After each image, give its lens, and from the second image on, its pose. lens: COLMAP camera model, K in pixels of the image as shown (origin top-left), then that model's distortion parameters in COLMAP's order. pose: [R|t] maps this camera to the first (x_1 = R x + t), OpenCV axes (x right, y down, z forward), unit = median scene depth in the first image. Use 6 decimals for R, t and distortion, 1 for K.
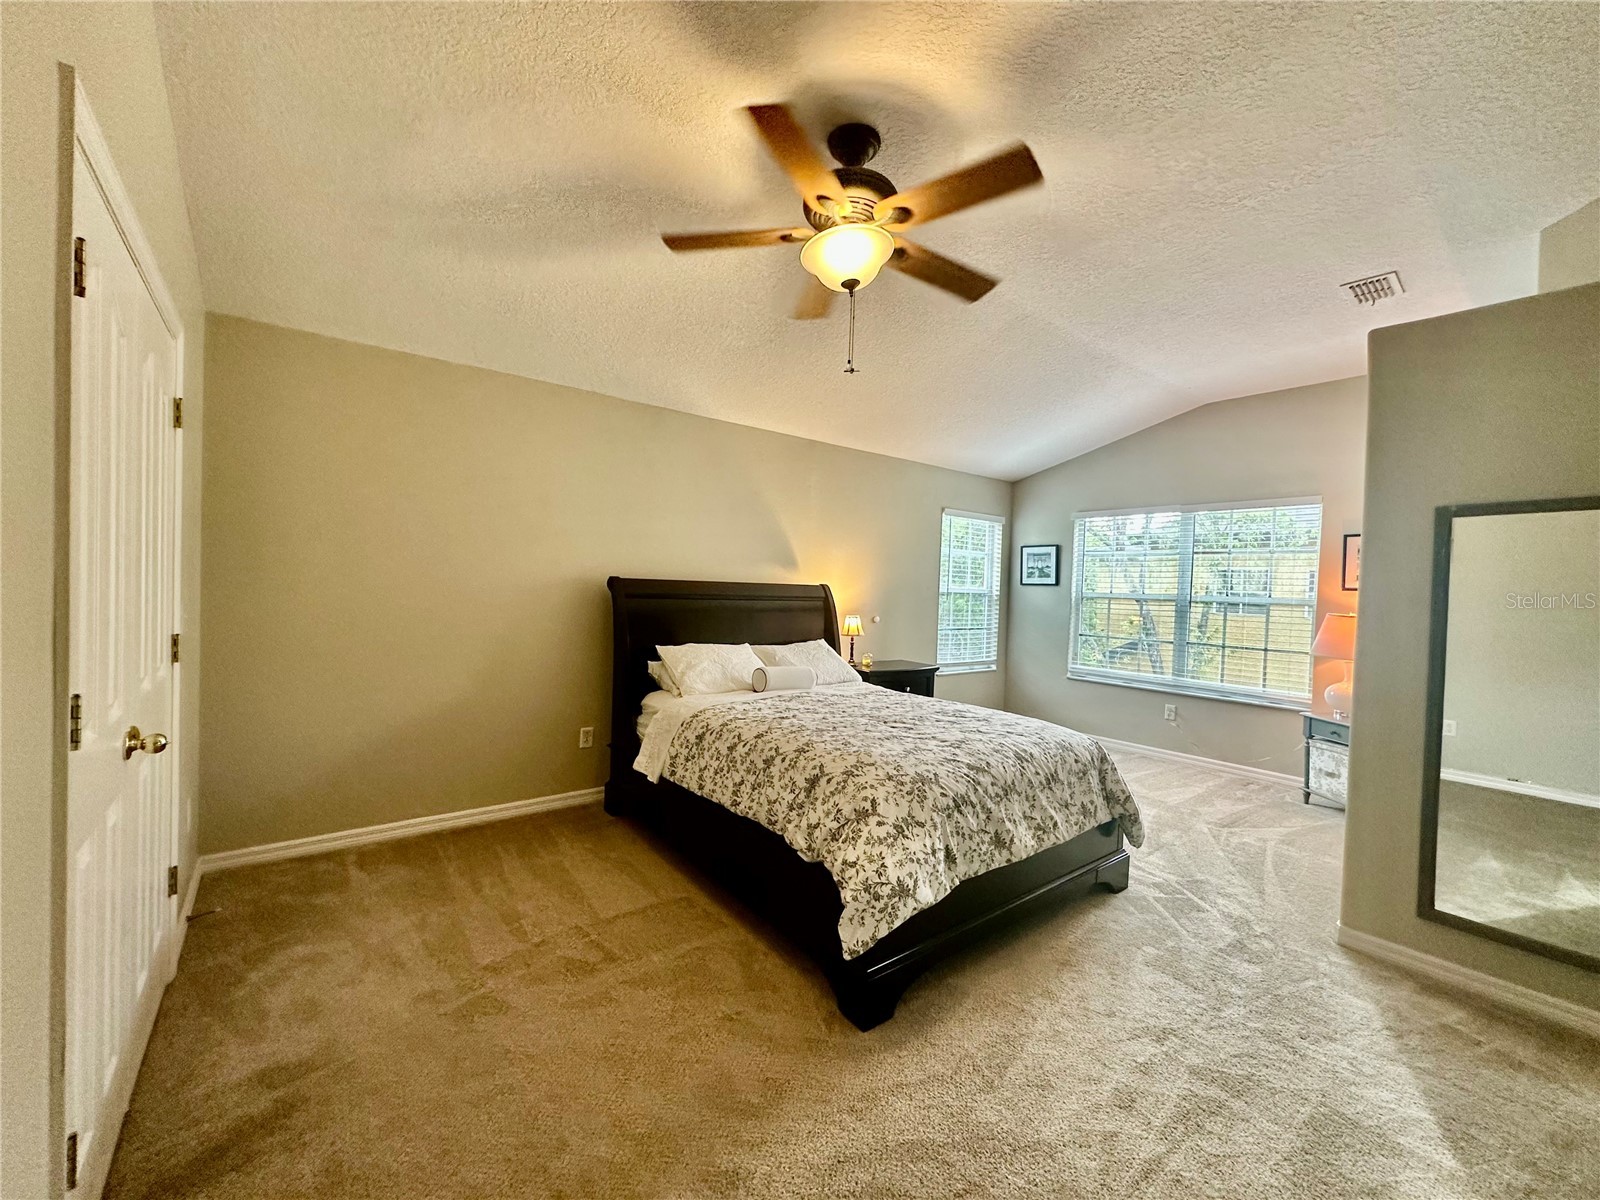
lens RADIAL K [[644.5, 0, 801.1], [0, 644.5, 594.7], [0, 0, 1]] dist [-0.000152, 0.000064]
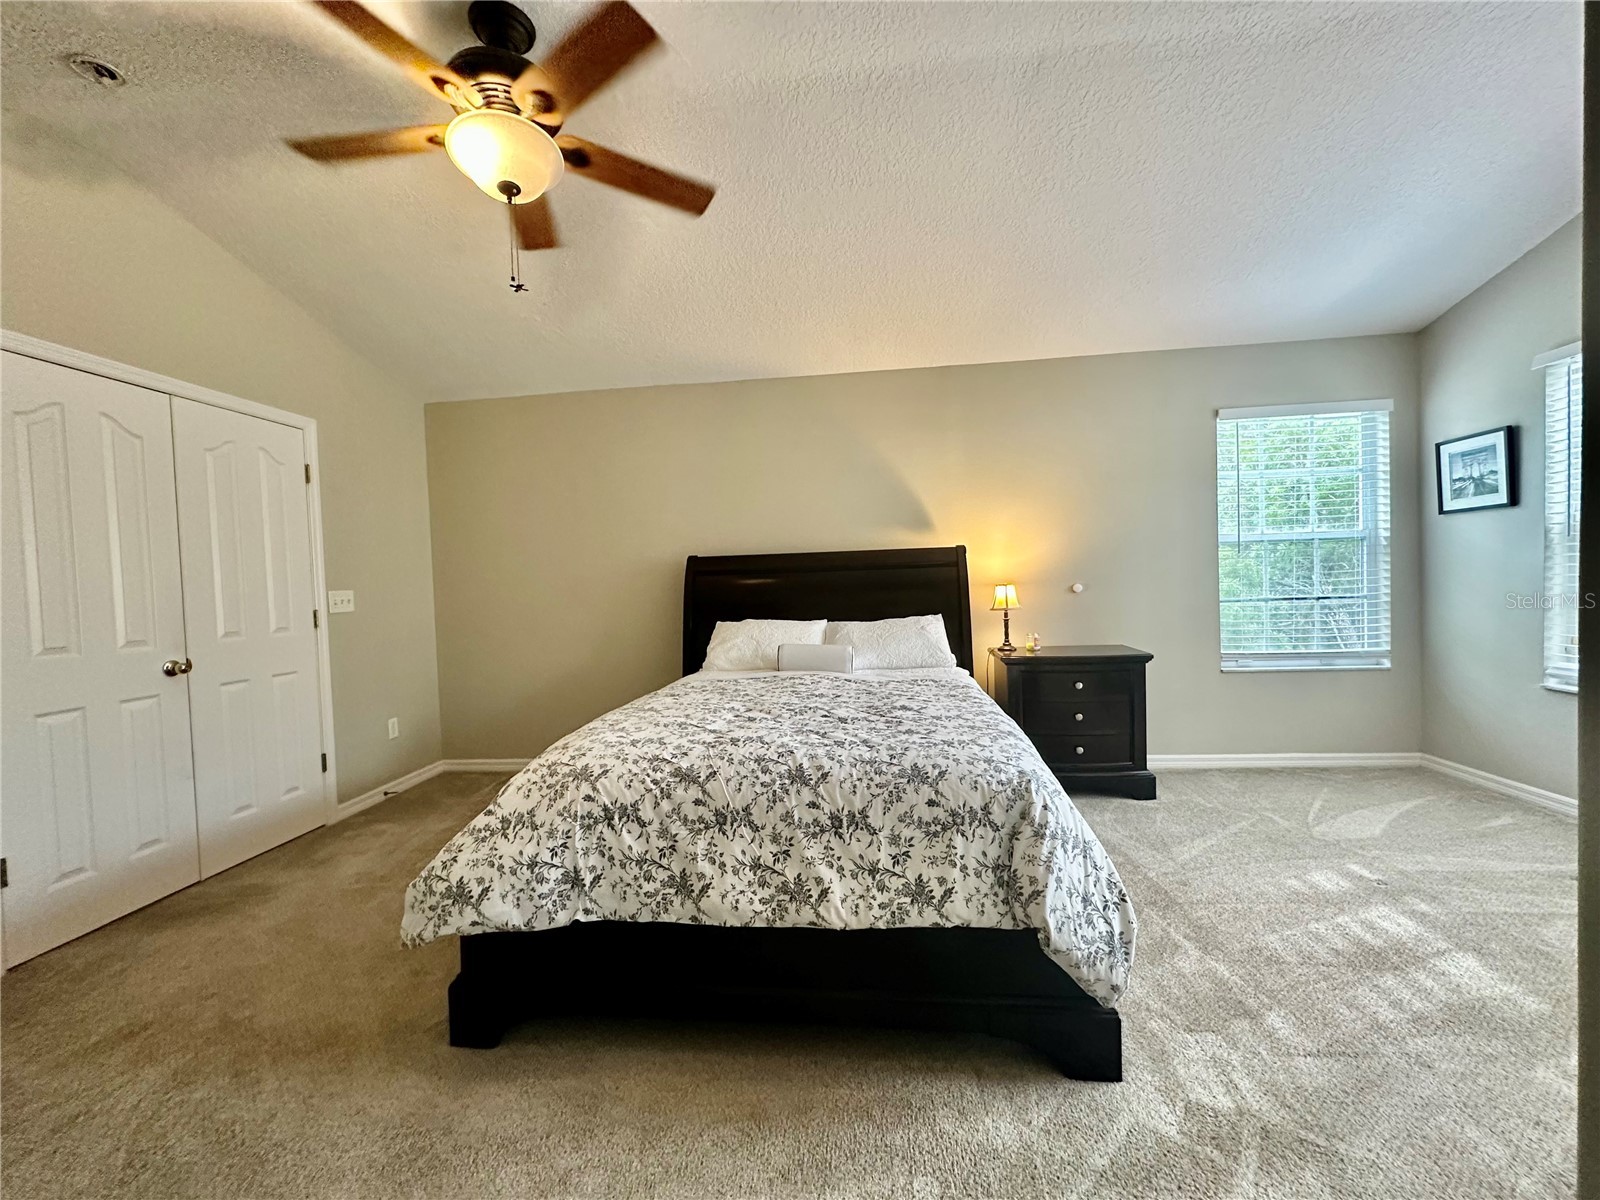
lens RADIAL K [[637.4, 0, 802.0], [0, 637.4, 597.9], [0, 0, 1]] dist [0.000155, 0.000379]
pose [[0.709596, -0.039805, -0.703484, 0.772249], [0.048658, 0.998788, -0.007433, 0.076586], [0.702927, -0.028955, 0.710673, 0.536155]]
